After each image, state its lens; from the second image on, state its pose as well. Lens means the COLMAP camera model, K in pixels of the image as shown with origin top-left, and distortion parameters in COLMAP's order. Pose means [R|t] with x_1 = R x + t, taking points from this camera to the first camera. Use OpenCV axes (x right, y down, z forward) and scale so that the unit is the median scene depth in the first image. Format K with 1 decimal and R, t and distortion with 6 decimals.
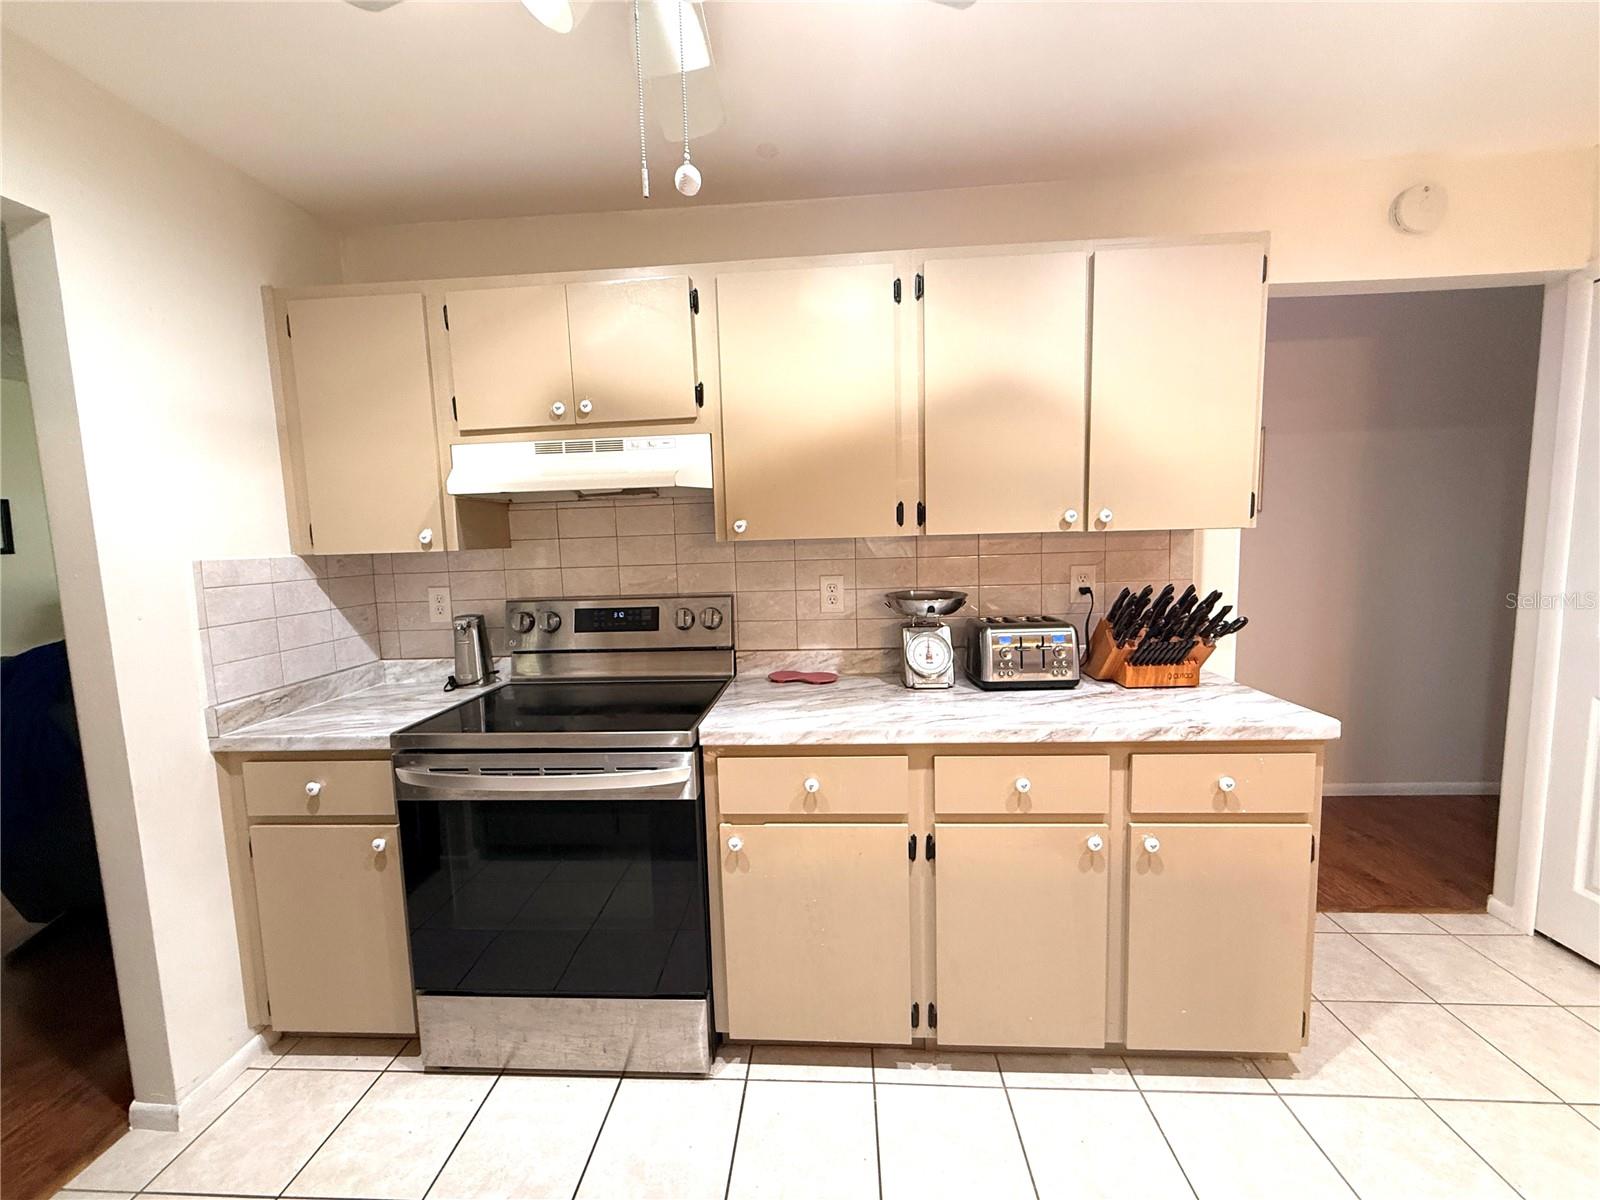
lens RADIAL K [[639.7, 0, 793.0], [0, 639.7, 603.9], [0, 0, 1]] dist [-0.001188, 0.000336]
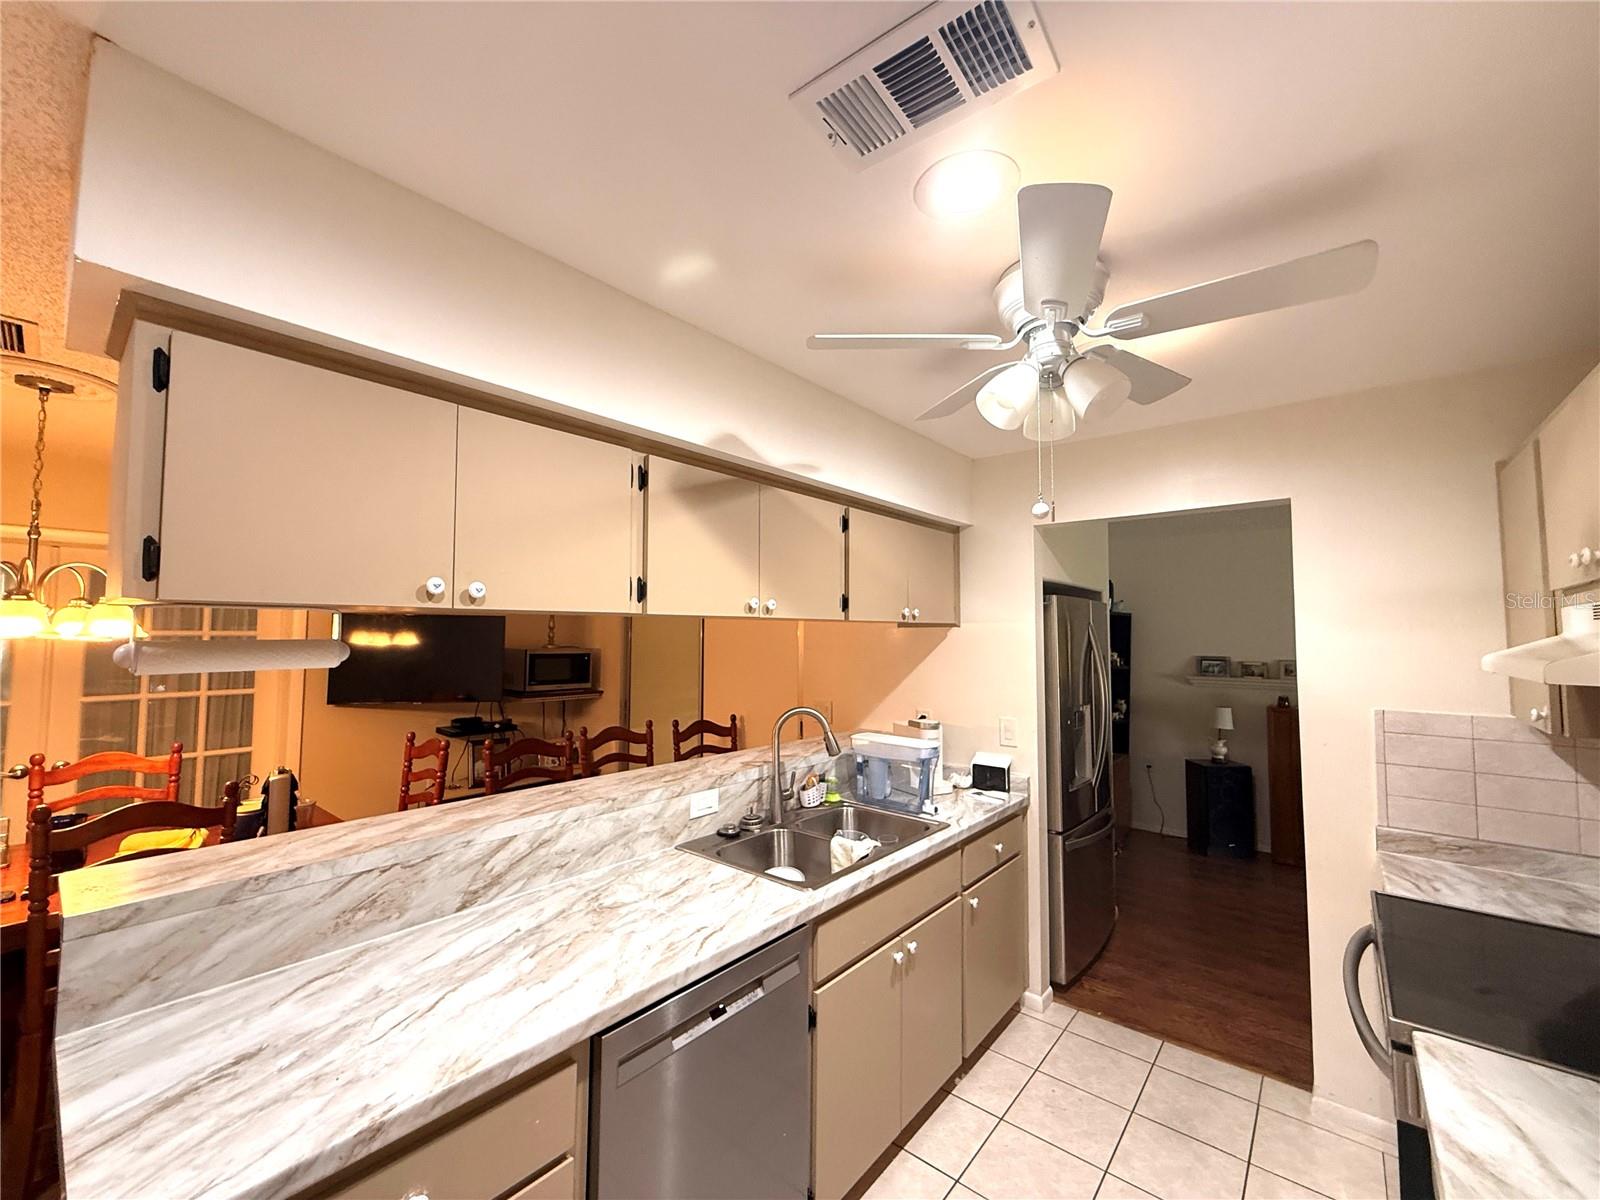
lens RADIAL K [[639.7, 0, 799.3], [0, 639.7, 601.0], [0, 0, 1]] dist [-0.001188, 0.000336]
pose [[-0.594229, -0.014642, -0.804162, 0.730052], [-0.069204, 0.997057, 0.032984, -0.225008], [0.801313, 0.075251, -0.593494, 0.734123]]
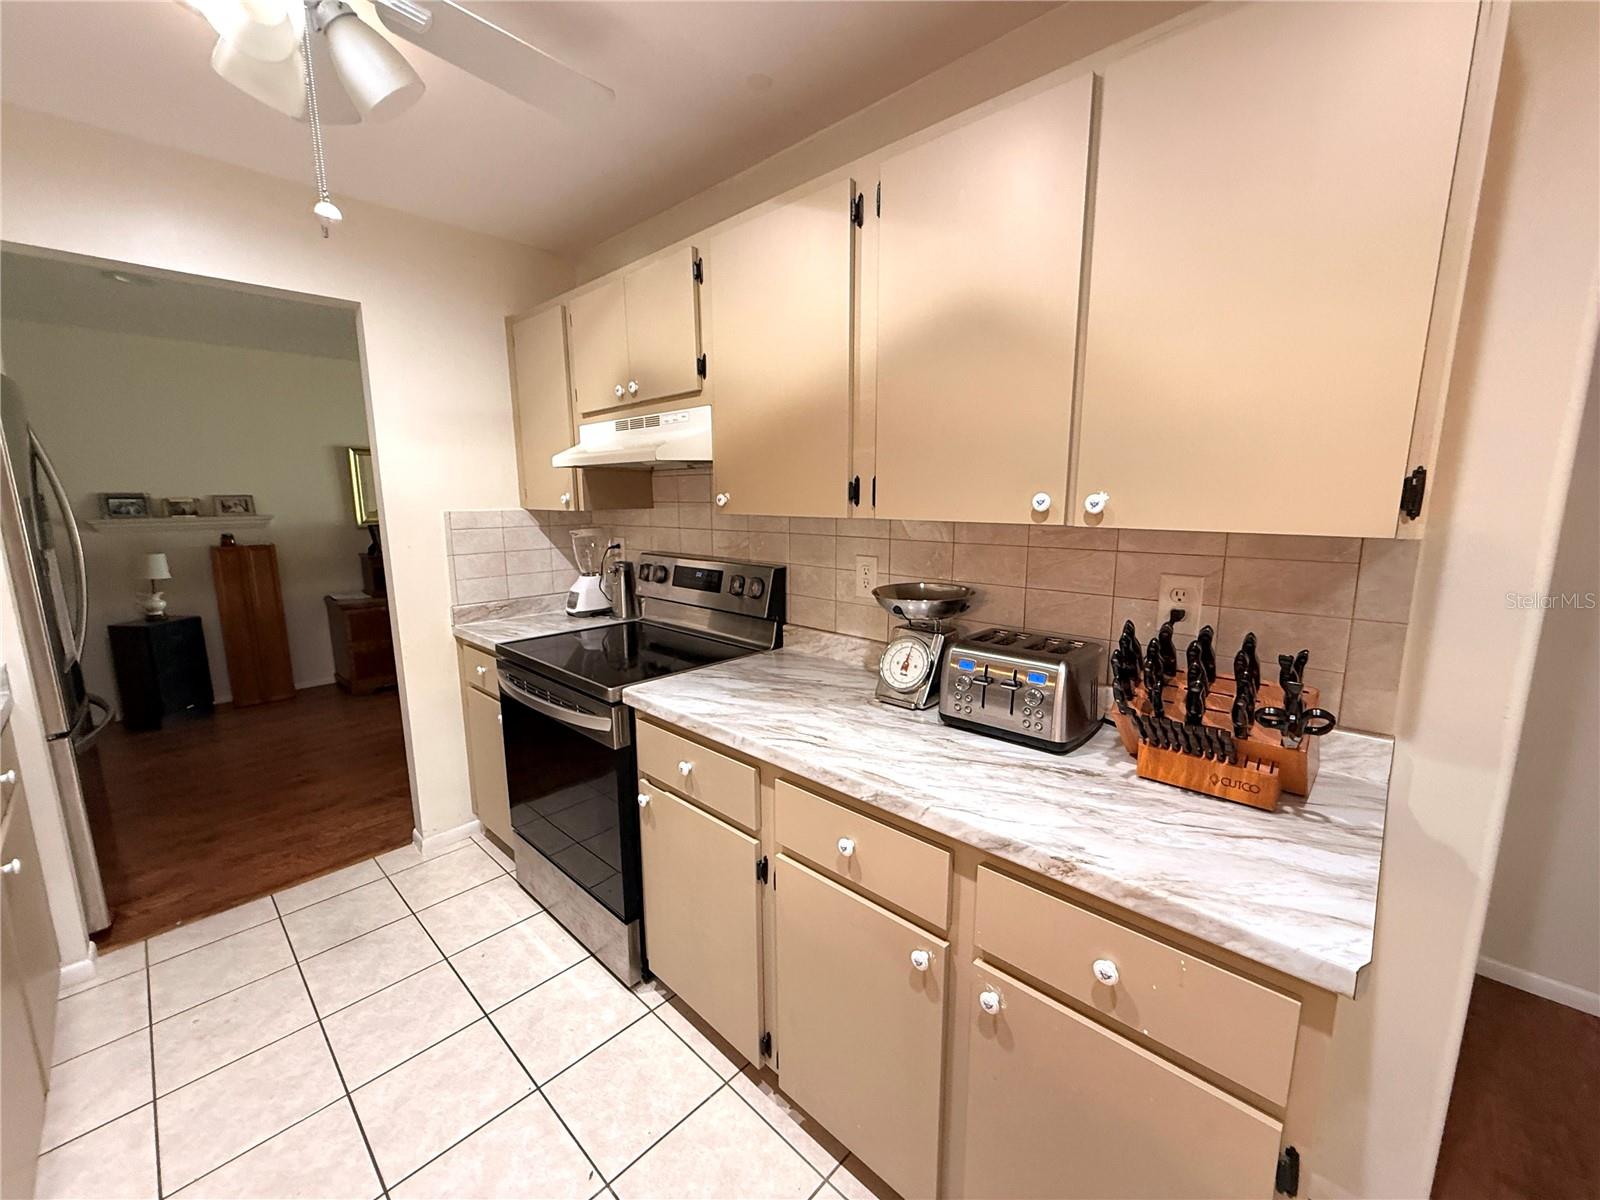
lens RADIAL K [[639.7, 0, 797.7], [0, 639.7, 603.5], [0, 0, 1]] dist [-0.001188, 0.000336]
pose [[0.767565, 0.135999, -0.626378, 0.650169], [-0.084805, 0.990188, 0.111068, -0.082238], [0.635337, -0.032132, 0.771566, 0.306439]]
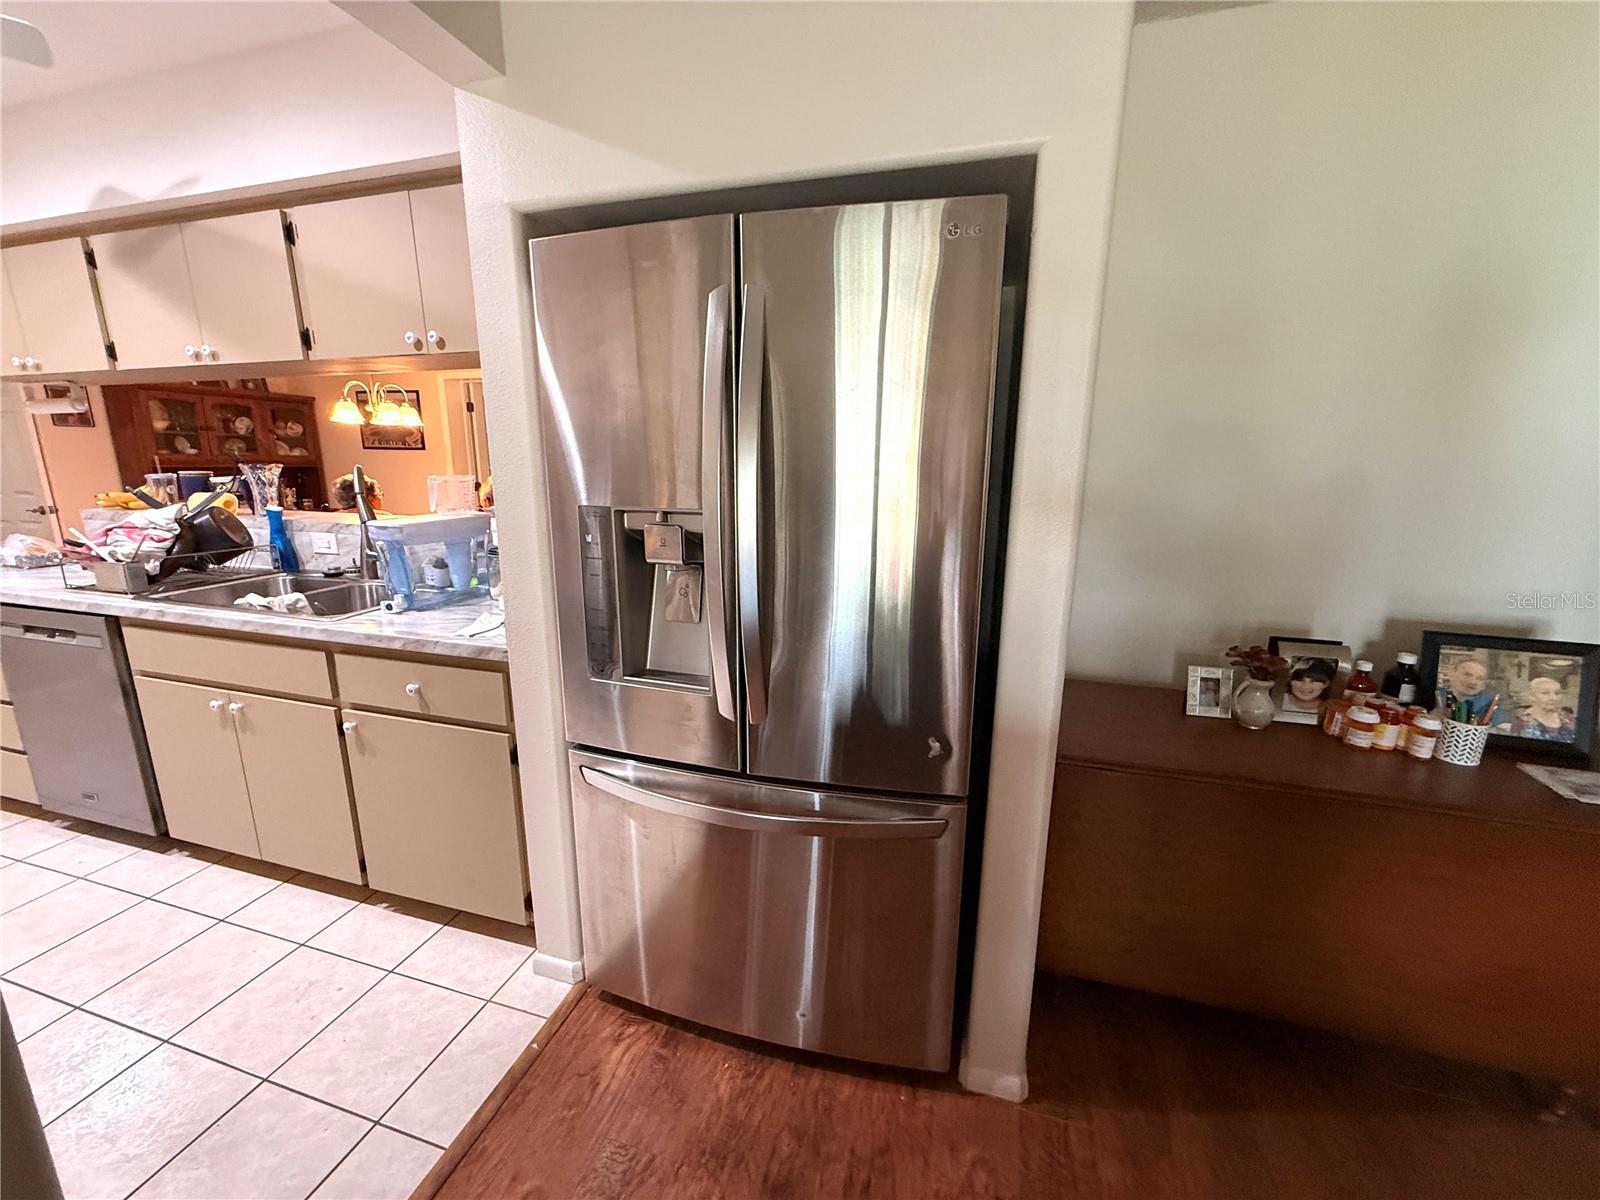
lens RADIAL K [[639.7, 0, 795.9], [0, 639.7, 600.0], [0, 0, 1]] dist [-0.001188, 0.000336]
pose [[-0.975296, -0.024152, 0.219578, -1.390661], [0.045808, 0.950286, 0.307992, -0.059908], [-0.216101, 0.310442, -0.925703, 0.999215]]
